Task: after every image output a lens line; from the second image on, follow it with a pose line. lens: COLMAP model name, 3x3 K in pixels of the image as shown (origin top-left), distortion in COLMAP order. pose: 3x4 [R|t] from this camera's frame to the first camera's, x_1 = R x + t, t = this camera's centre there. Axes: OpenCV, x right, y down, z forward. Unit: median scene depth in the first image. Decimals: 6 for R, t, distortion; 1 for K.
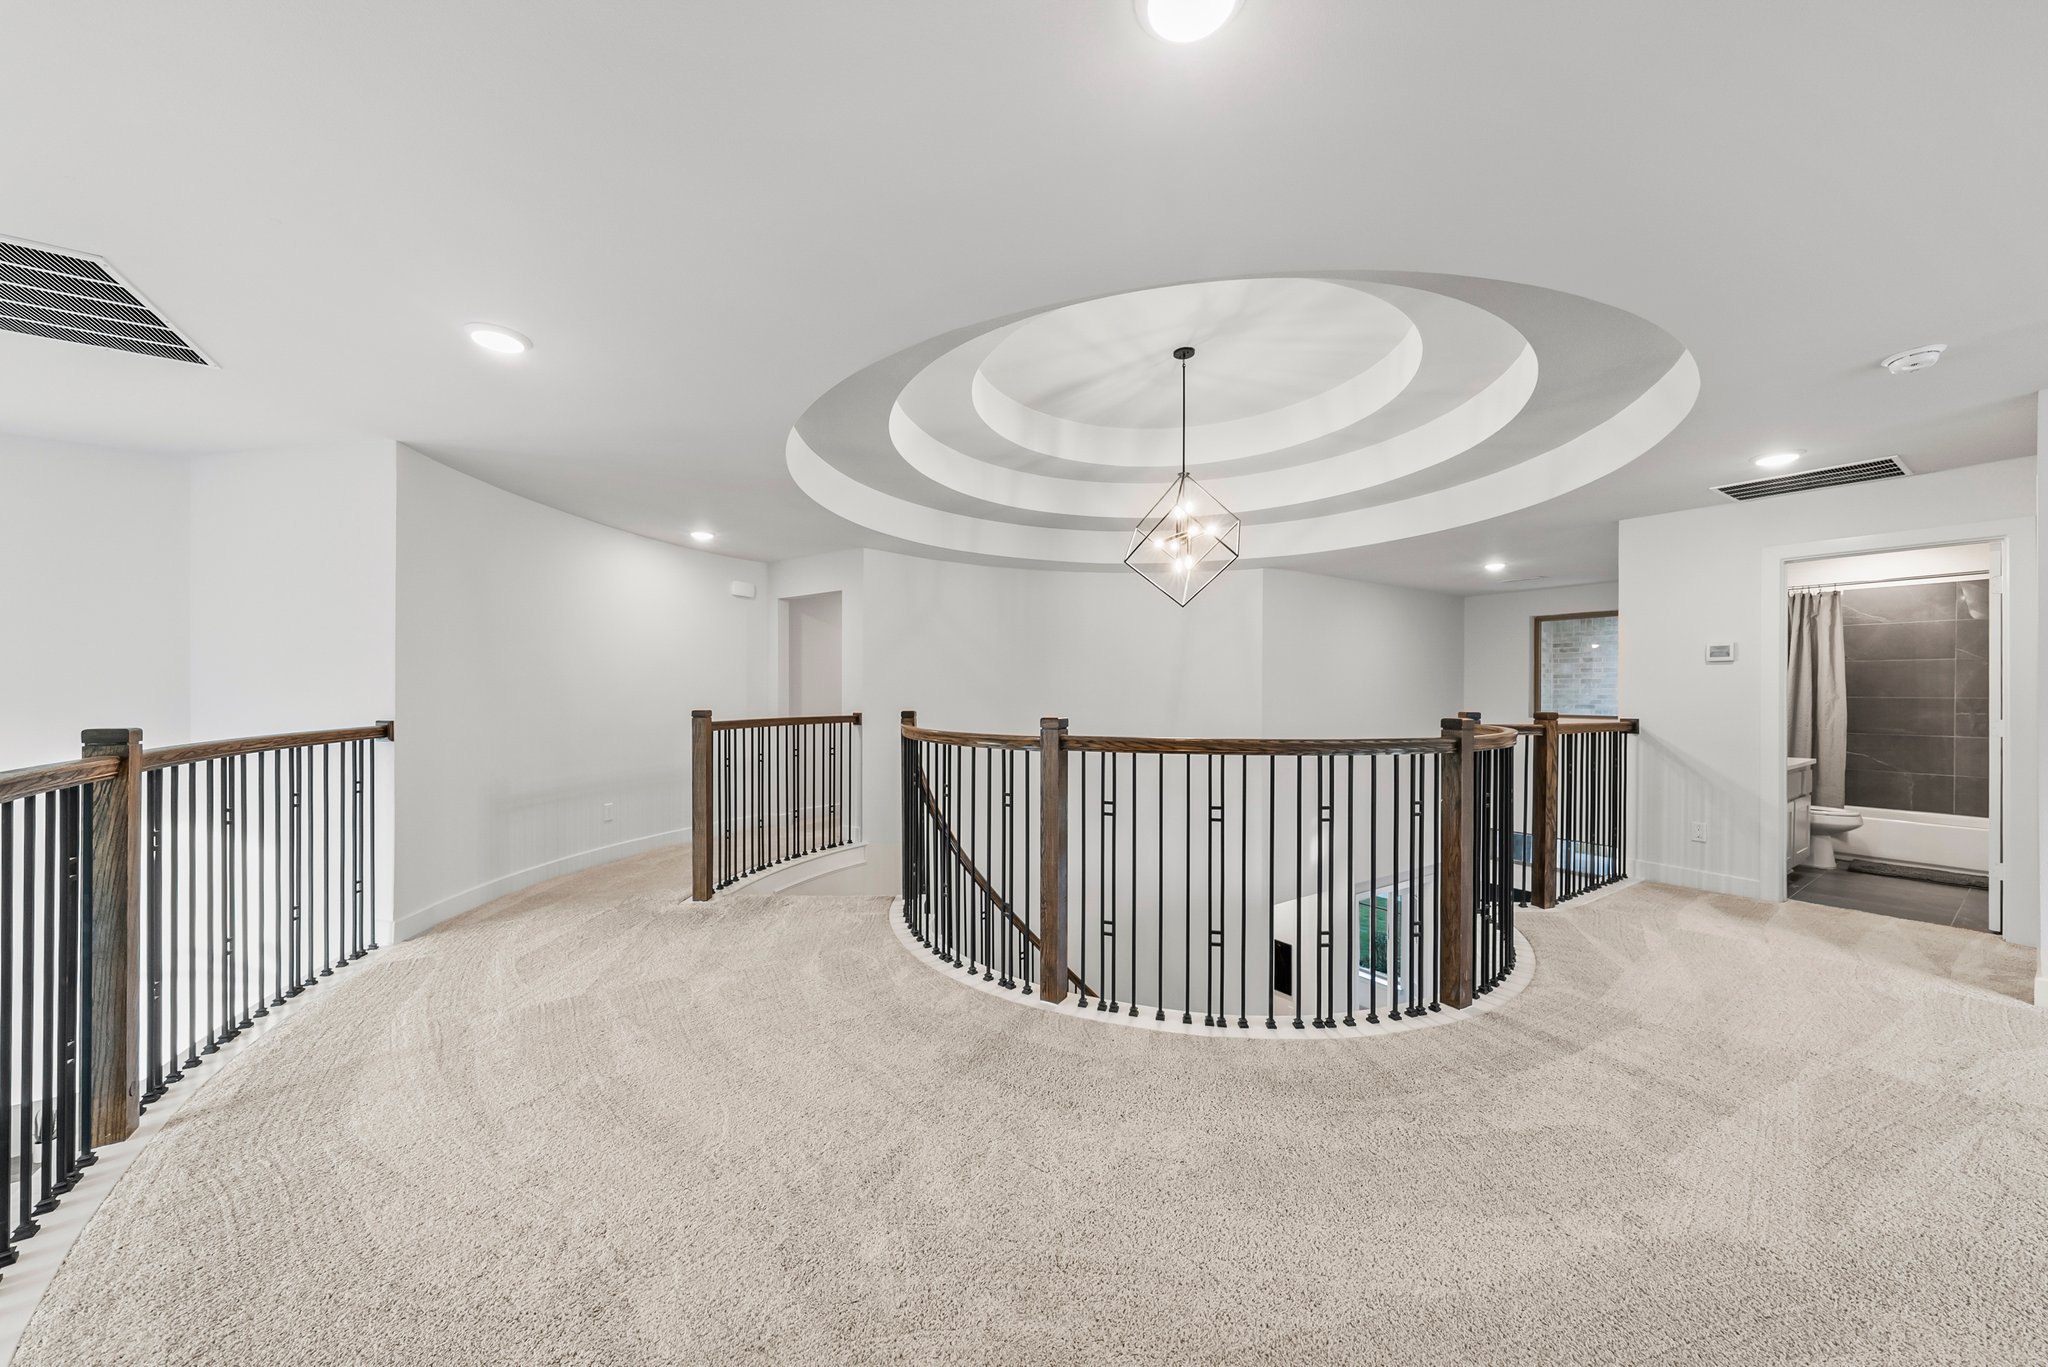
lens RADIAL K [[700.1, 0, 1033.5], [0, 700.1, 692.5], [0, 0, 1]] dist [-0.002800, -0.000160]
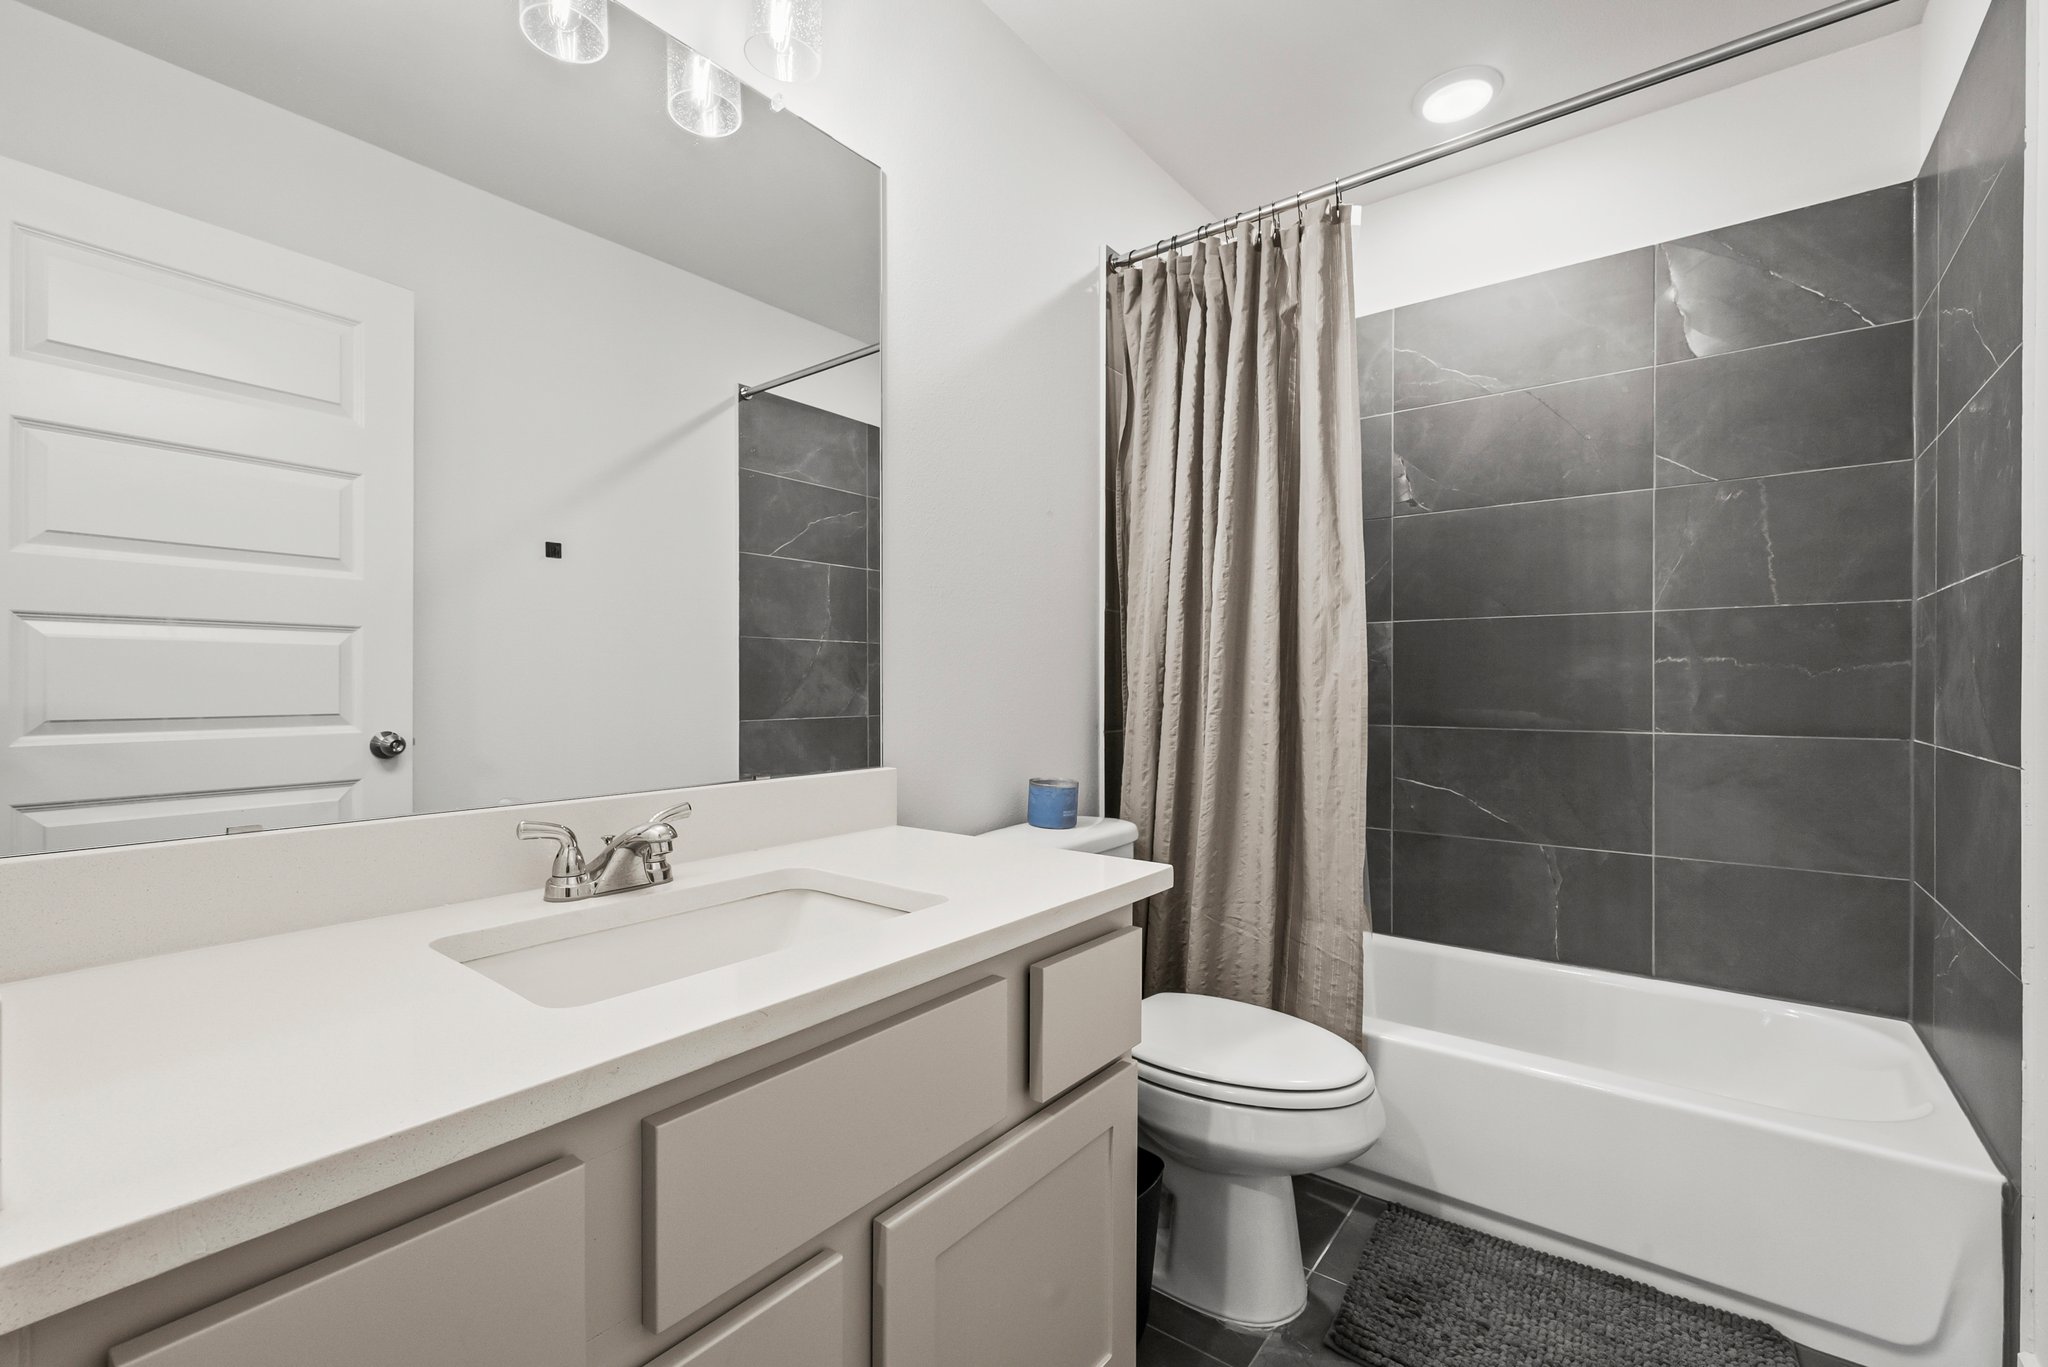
lens RADIAL K [[896.1, 0, 1034.2], [0, 896.1, 687.8], [0, 0, 1]] dist [0.004101, 0.000245]
pose [[0.940427, -0.009064, 0.339876, 0.899959], [0.008750, 0.999959, 0.002456, 0.039756], [-0.339884, 0.000664, 0.940467, 0.696981]]
